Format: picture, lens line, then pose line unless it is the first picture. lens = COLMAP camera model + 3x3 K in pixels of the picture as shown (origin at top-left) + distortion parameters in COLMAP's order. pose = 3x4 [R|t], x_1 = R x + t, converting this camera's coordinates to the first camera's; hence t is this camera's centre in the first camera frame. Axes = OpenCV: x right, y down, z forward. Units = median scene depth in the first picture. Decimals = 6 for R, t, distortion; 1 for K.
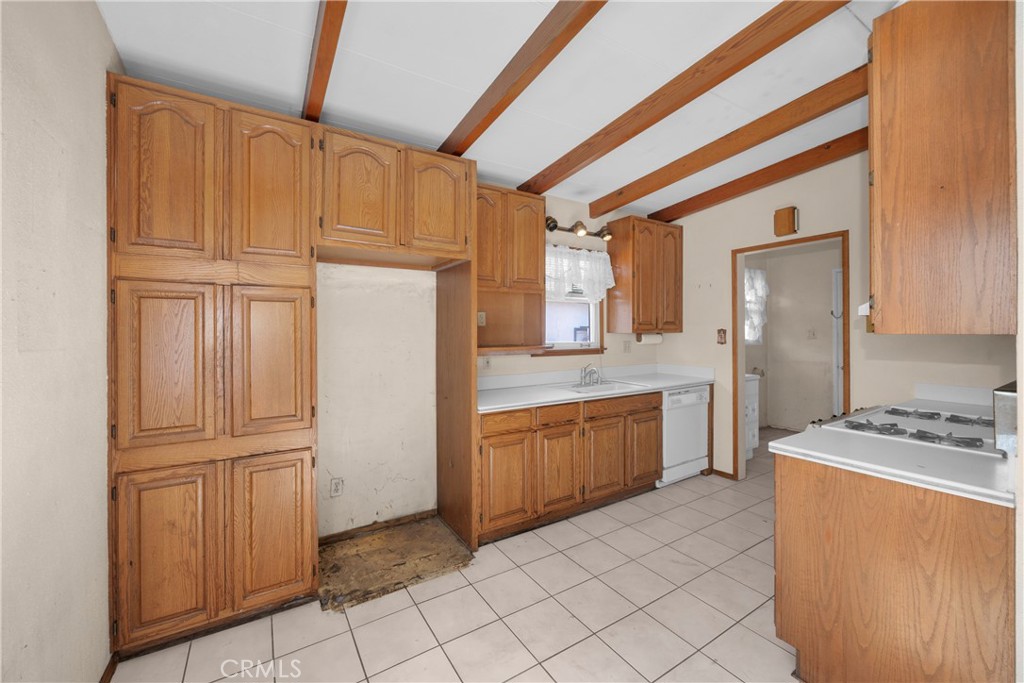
lens RADIAL K [[414.3, 0, 512.0], [0, 414.3, 341.5], [0, 0, 1]] dist [-0.004276, -0.000608]
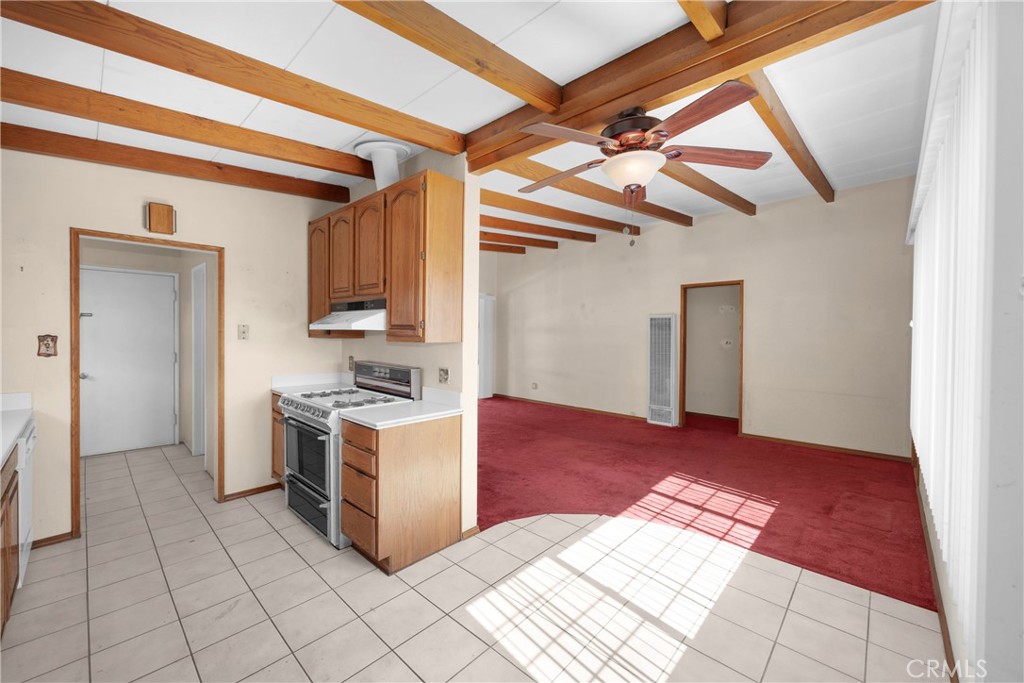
lens RADIAL K [[395.3, 0, 515.7], [0, 395.3, 349.1], [0, 0, 1]] dist [-0.001213, -0.000094]
pose [[-0.263670, -0.035102, 0.963974, -0.445891], [0.015714, 0.999049, 0.040678, -0.026878], [-0.964485, 0.025873, -0.262868, 0.531715]]
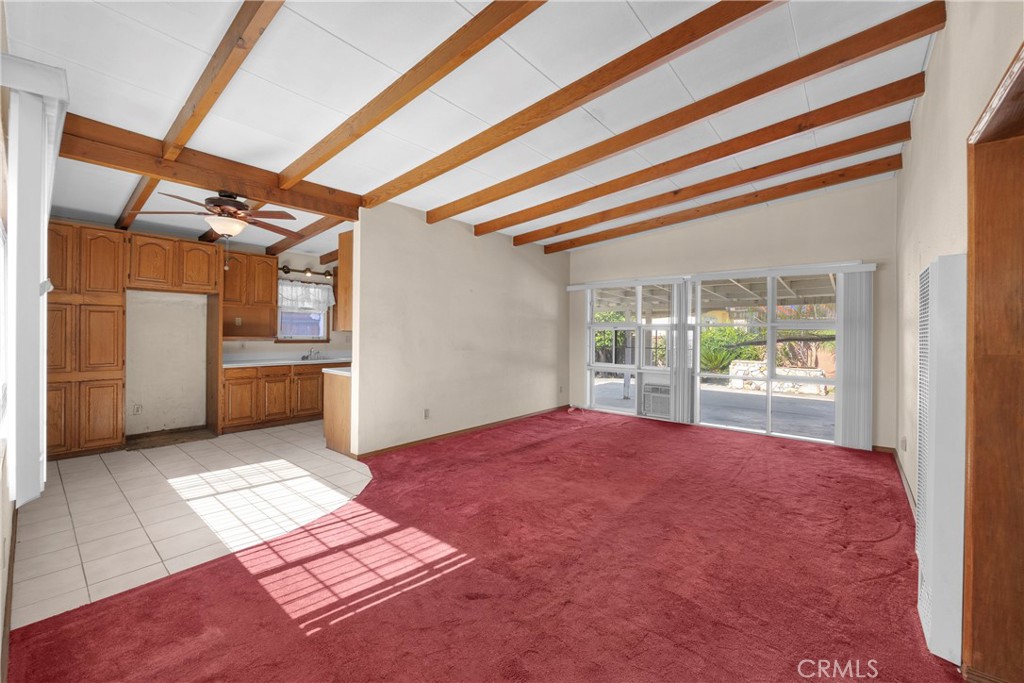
lens RADIAL K [[414.3, 0, 512.0], [0, 414.3, 341.5], [0, 0, 1]] dist [-0.004276, -0.000608]
pose [[0.950424, 0.009560, 0.310809, 0.600414], [-0.008580, 0.999953, -0.004518, 0.037410], [-0.310838, 0.001627, 0.950462, -1.297354]]
